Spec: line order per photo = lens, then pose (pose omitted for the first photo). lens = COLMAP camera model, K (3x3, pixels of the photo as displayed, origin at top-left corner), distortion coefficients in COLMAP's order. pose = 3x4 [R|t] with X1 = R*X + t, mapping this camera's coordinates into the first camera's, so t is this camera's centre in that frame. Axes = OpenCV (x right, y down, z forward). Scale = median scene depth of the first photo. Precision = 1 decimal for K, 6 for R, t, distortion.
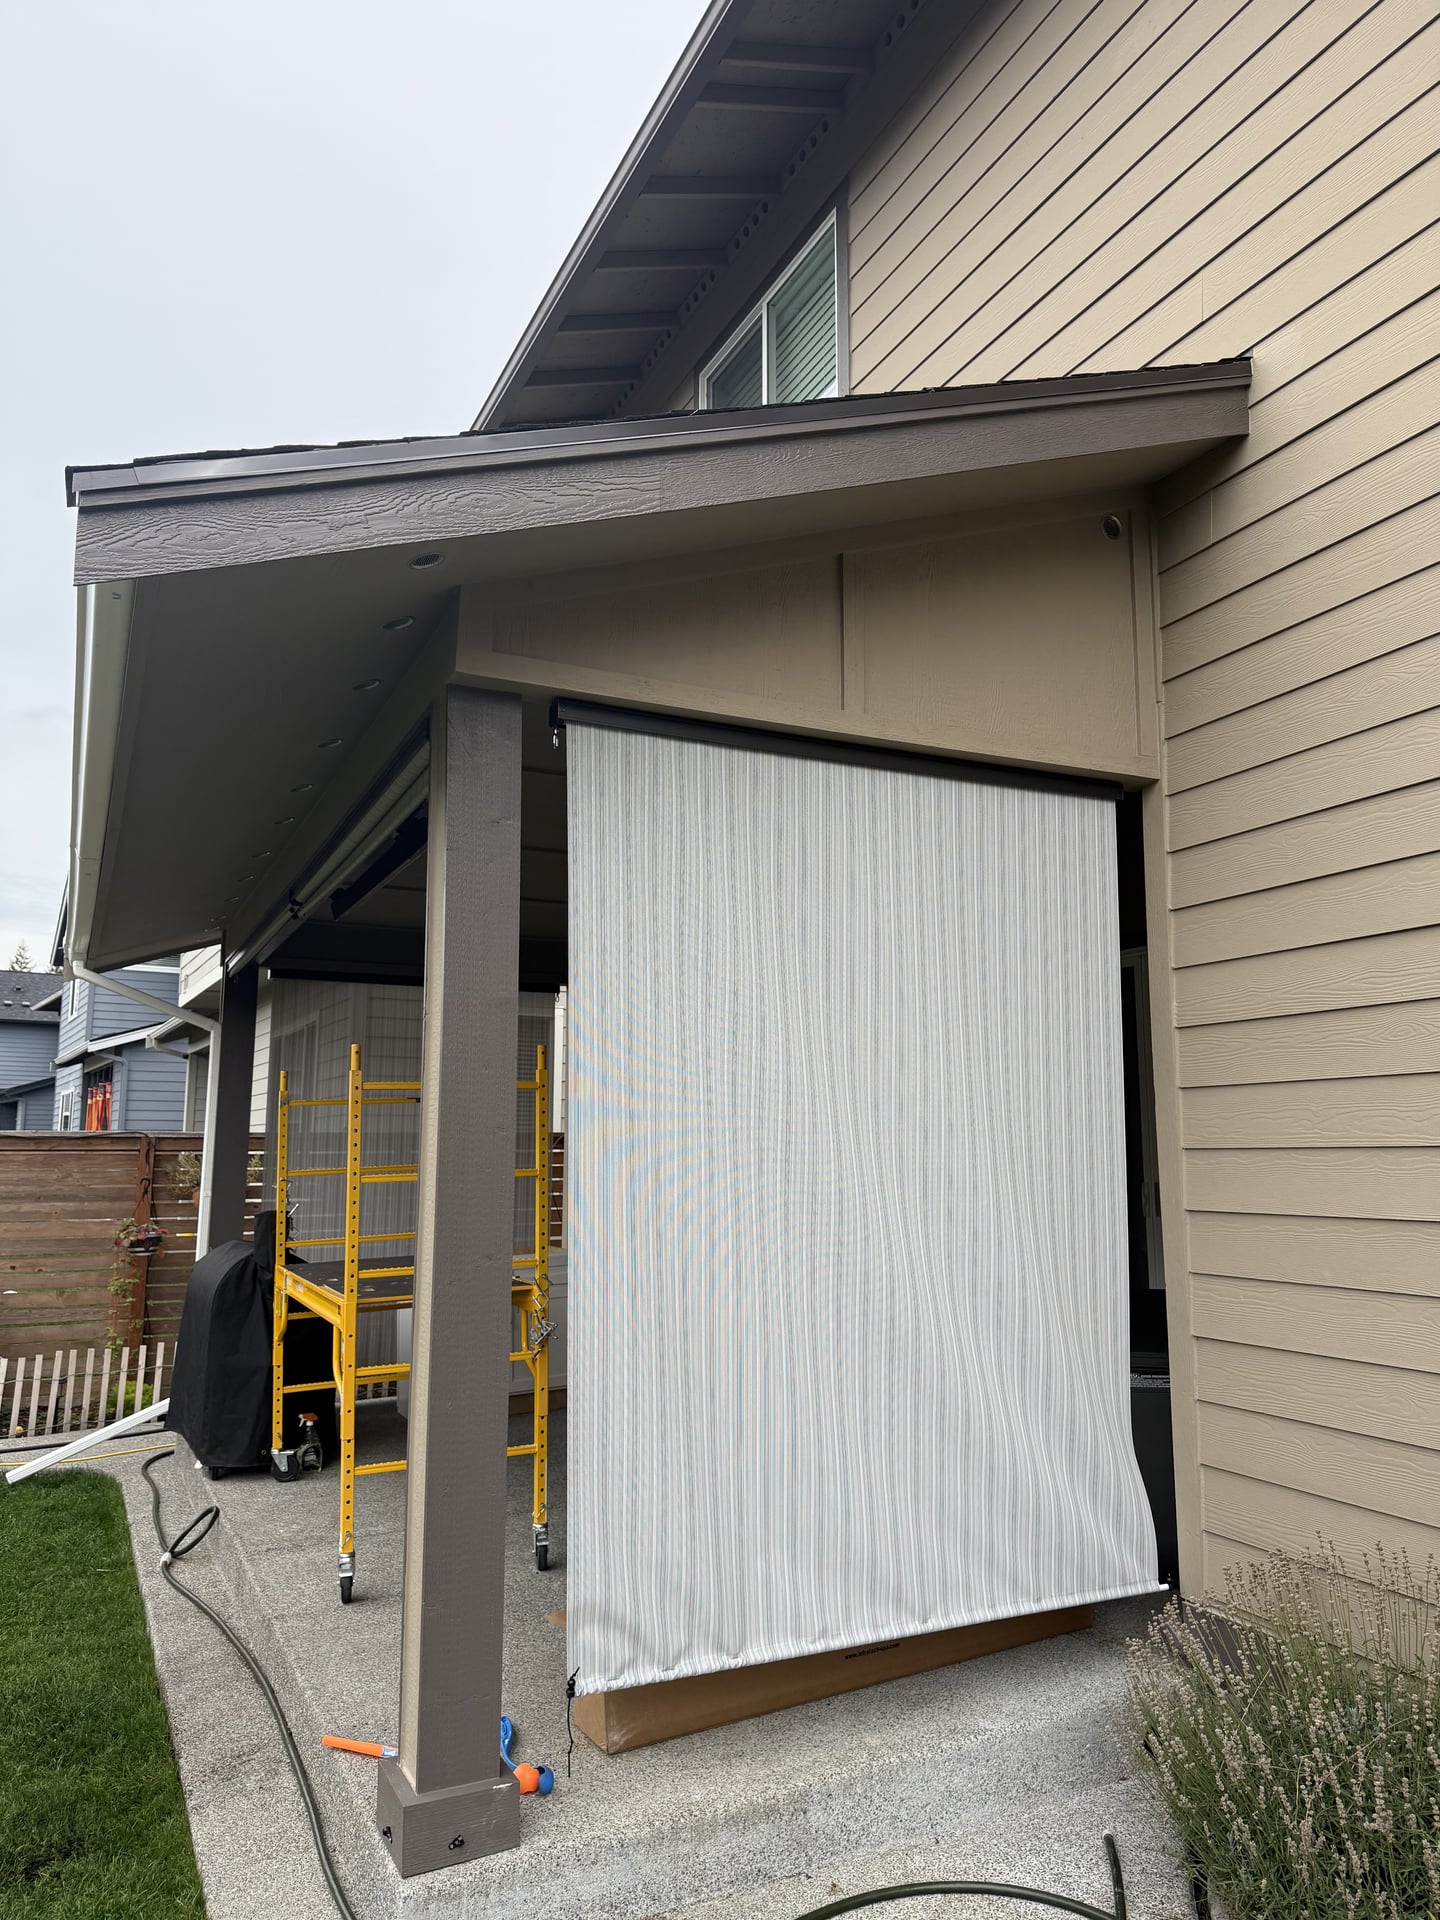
lens RADIAL K [[1330.3, 0, 725.0], [0, 1330.3, 970.6], [0, 0, 1]] dist [0.007098, -0.006550]
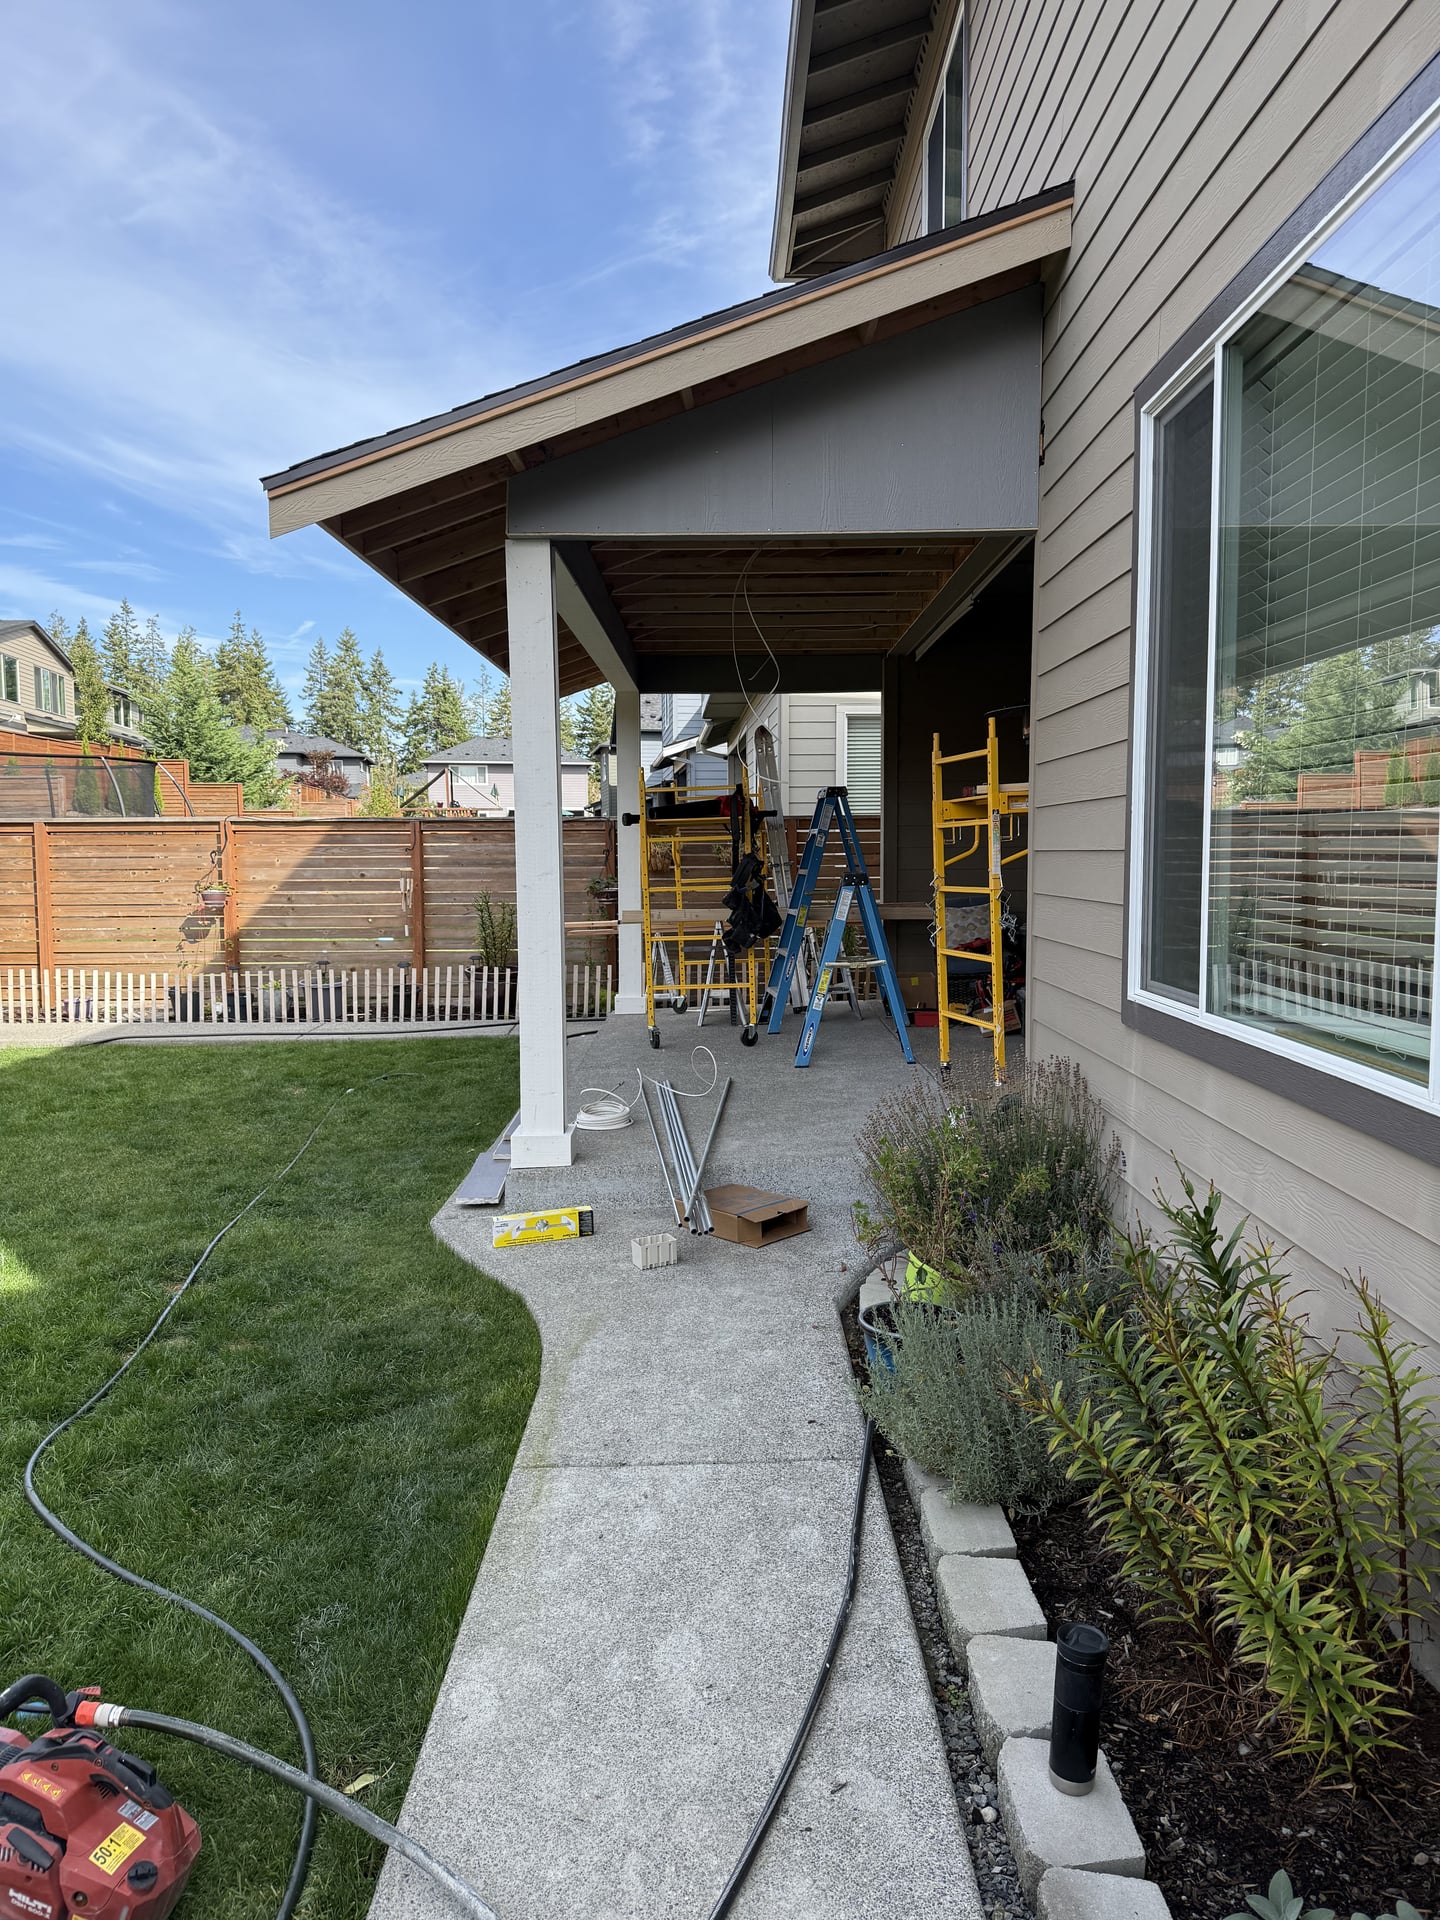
lens RADIAL K [[1330.3, 0, 723.3], [0, 1330.3, 970.9], [0, 0, 1]] dist [0.007098, -0.006550]
pose [[0.895665, 0.036313, -0.443245, 0.922542], [0.068913, 0.973290, 0.218990, -0.034656], [0.439358, -0.226687, 0.869239, -0.548792]]
